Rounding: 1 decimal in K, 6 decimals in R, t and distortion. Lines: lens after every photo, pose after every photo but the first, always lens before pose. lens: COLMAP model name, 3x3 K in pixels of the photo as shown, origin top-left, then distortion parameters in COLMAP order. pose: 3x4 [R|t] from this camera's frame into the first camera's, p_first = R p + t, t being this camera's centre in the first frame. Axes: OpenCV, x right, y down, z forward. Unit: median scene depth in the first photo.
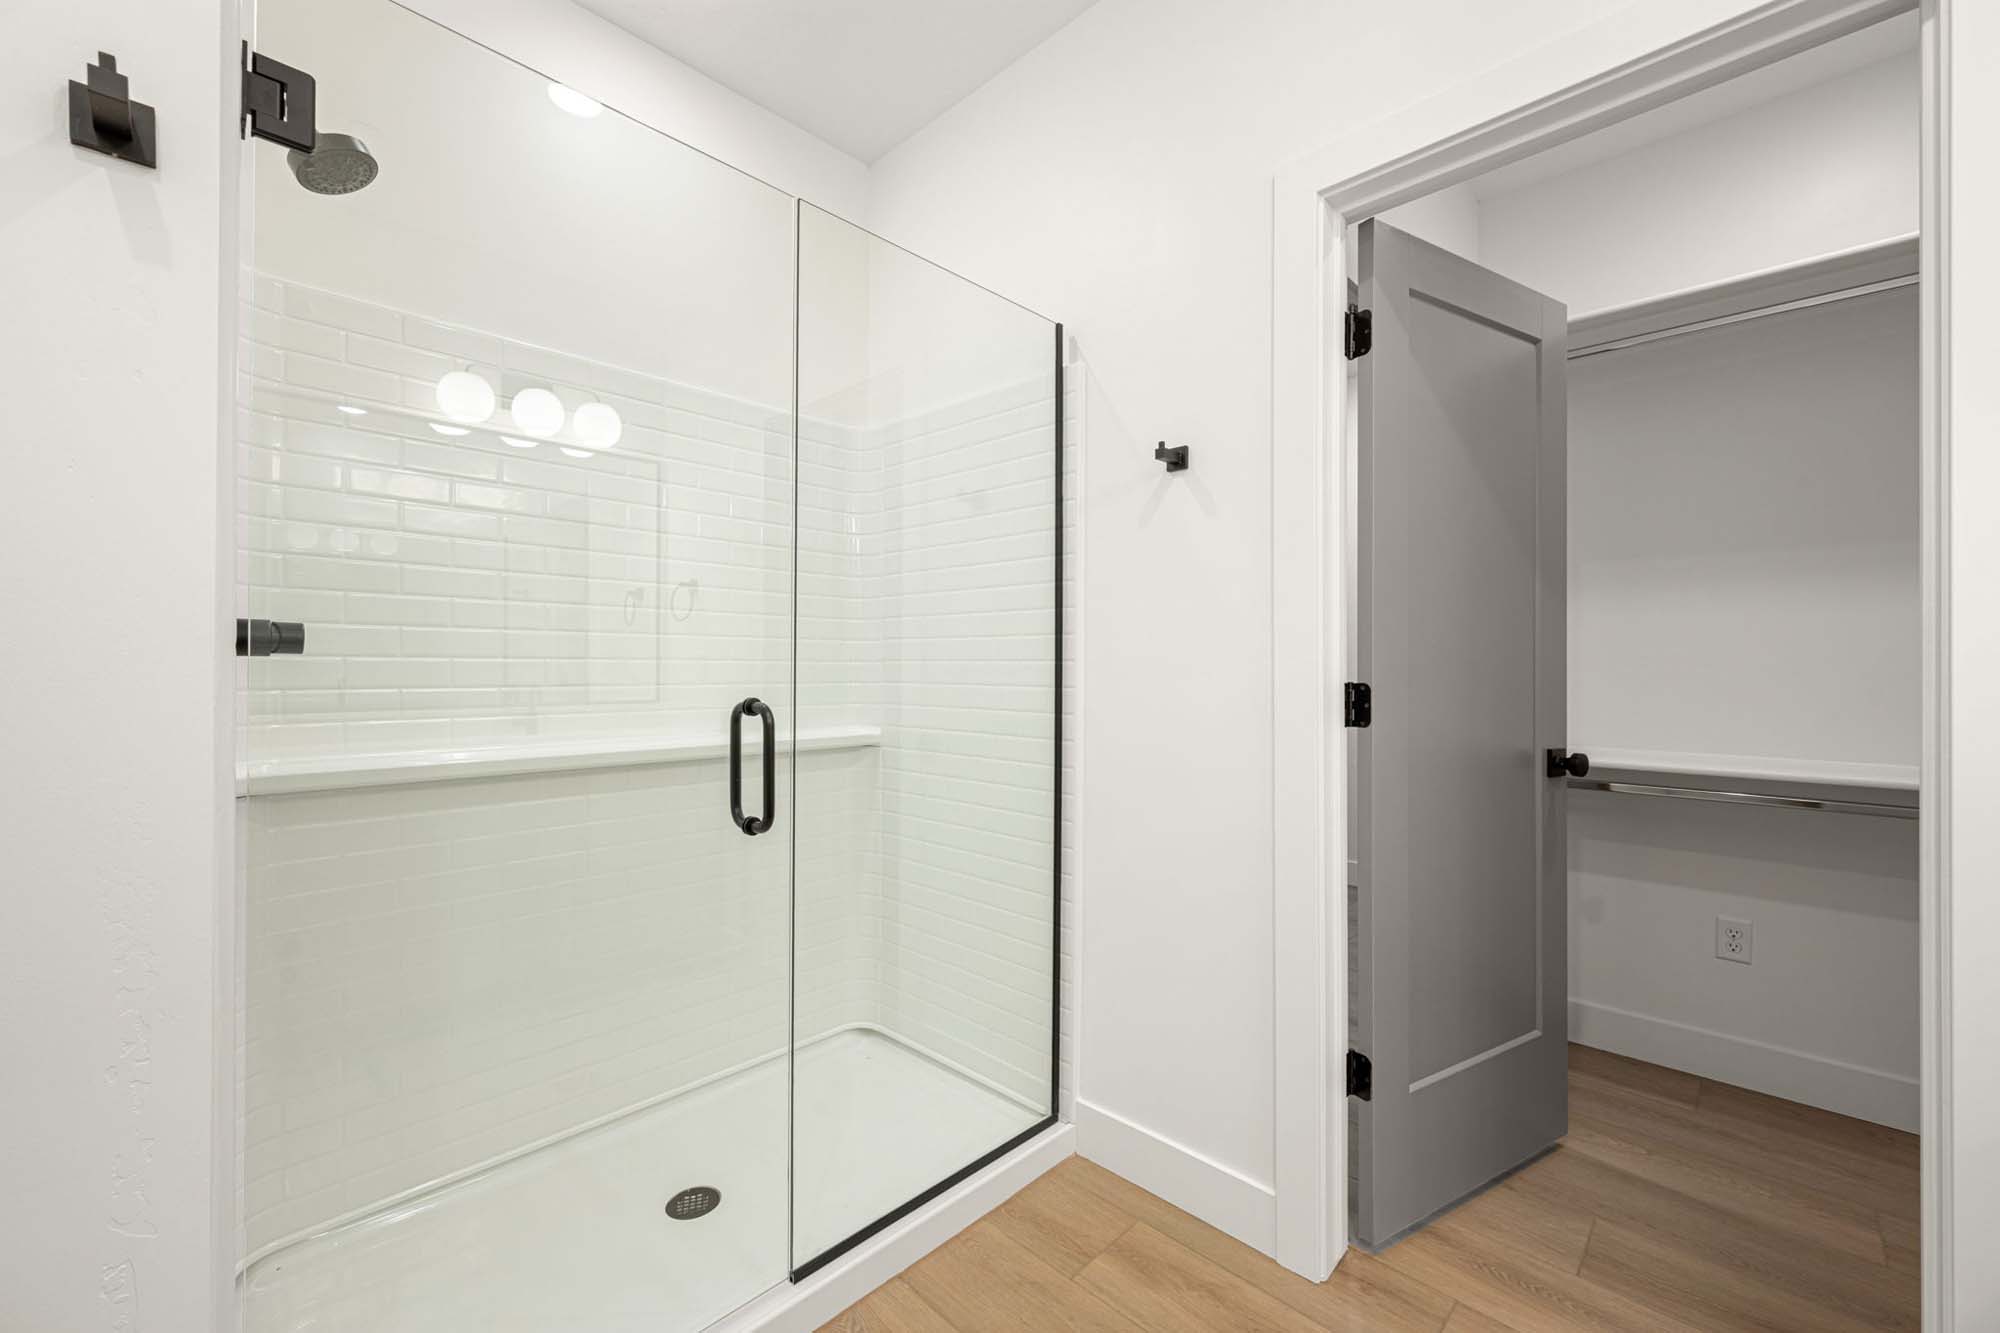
lens RADIAL K [[801.1, 0, 997.6], [0, 801.1, 669.7], [0, 0, 1]] dist [0.008053, 0.000001]
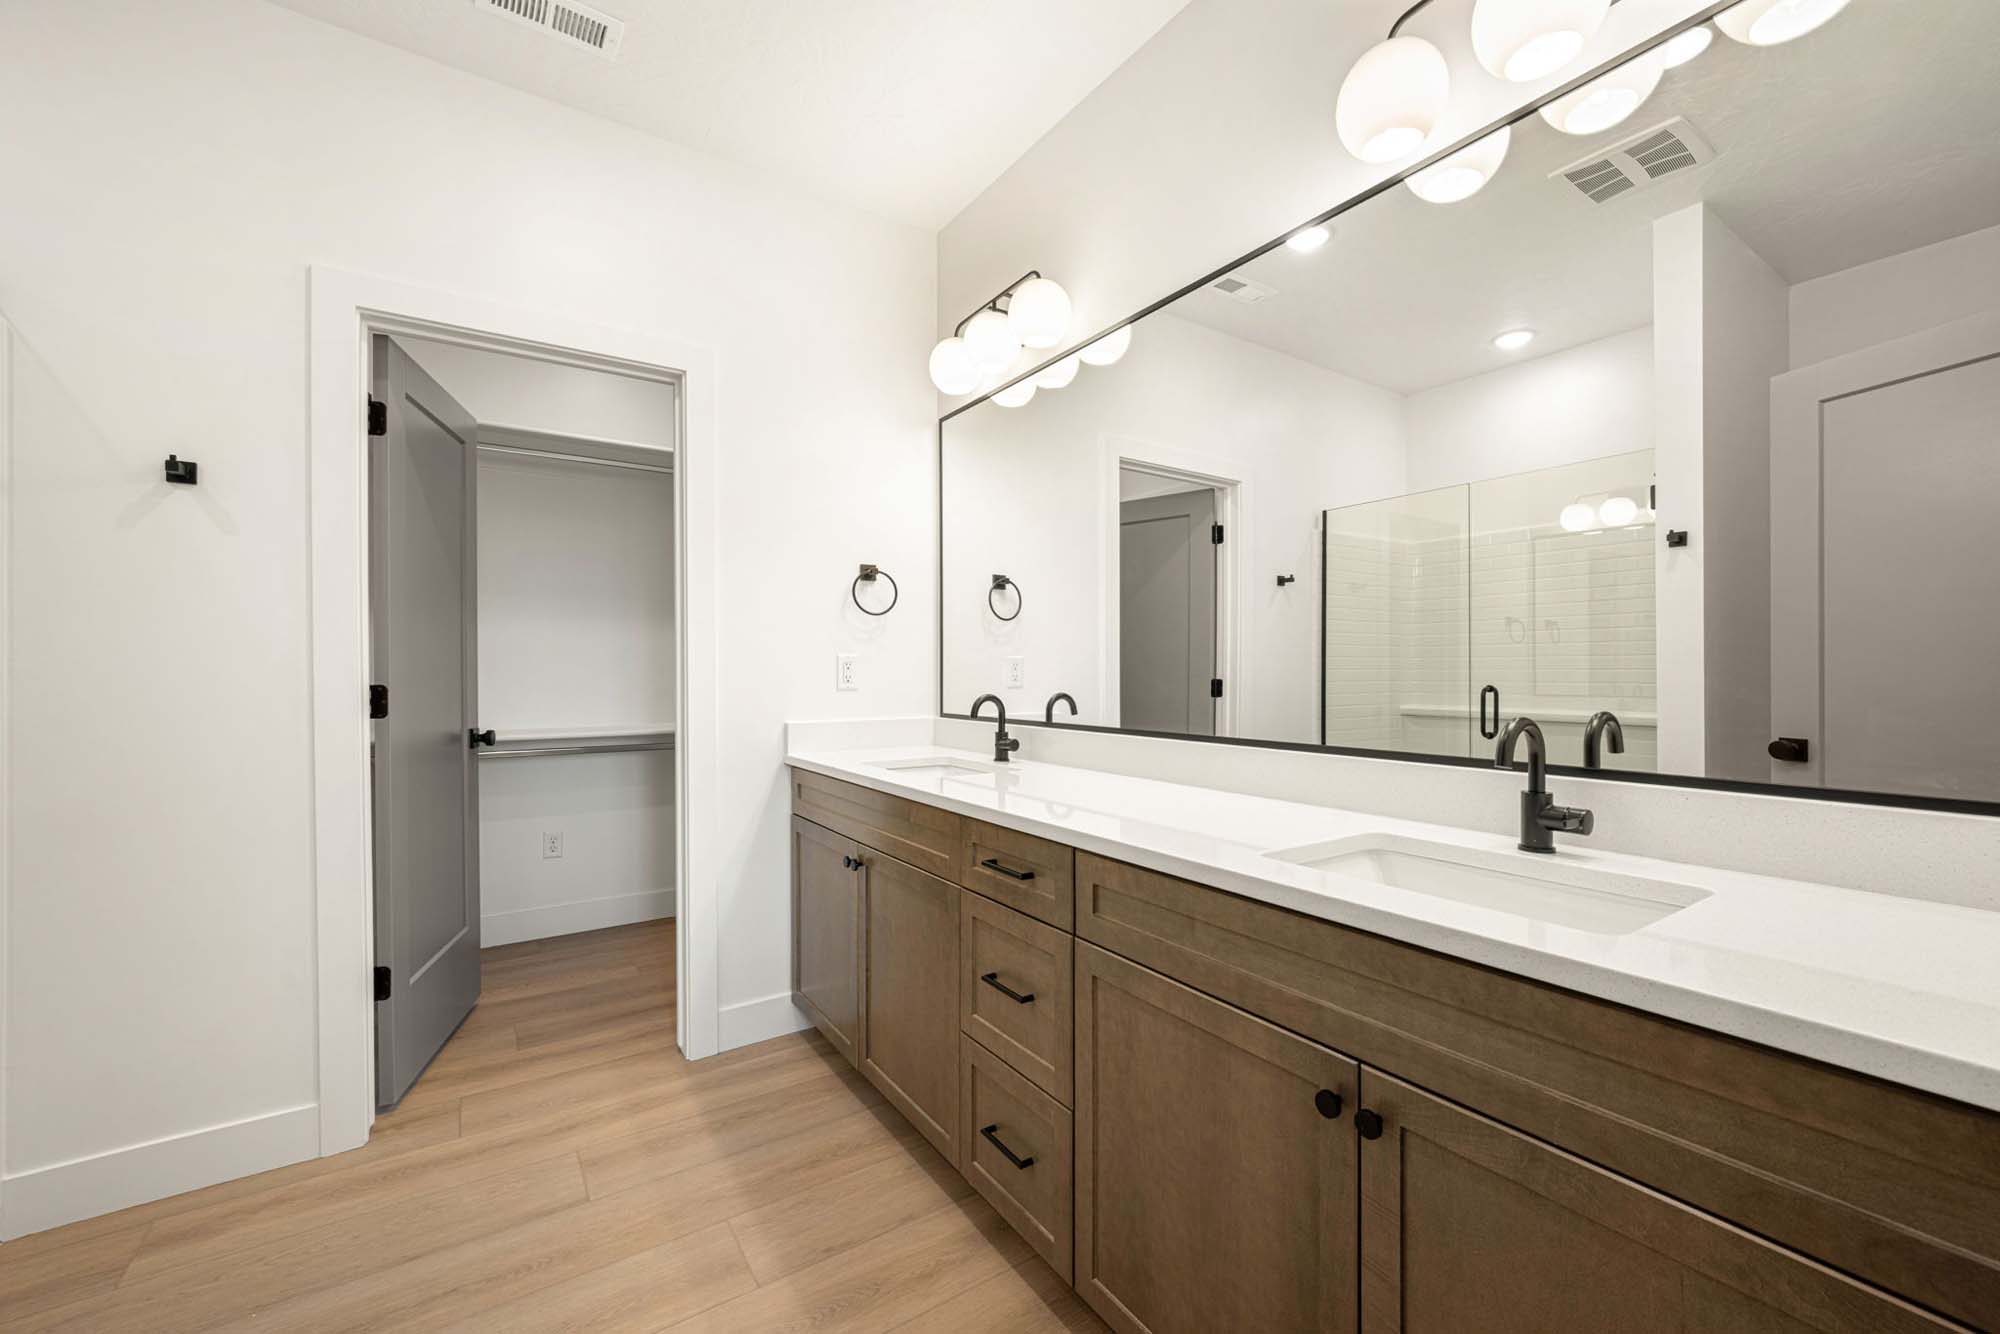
lens RADIAL K [[801.1, 0, 999.9], [0, 801.1, 671.7], [0, 0, 1]] dist [0.008053, 0.000001]
pose [[0.215082, -0.004023, 0.976588, -0.579491], [0.003997, 0.999987, 0.003240, -0.004821], [-0.976588, 0.003206, 0.215095, -0.256334]]
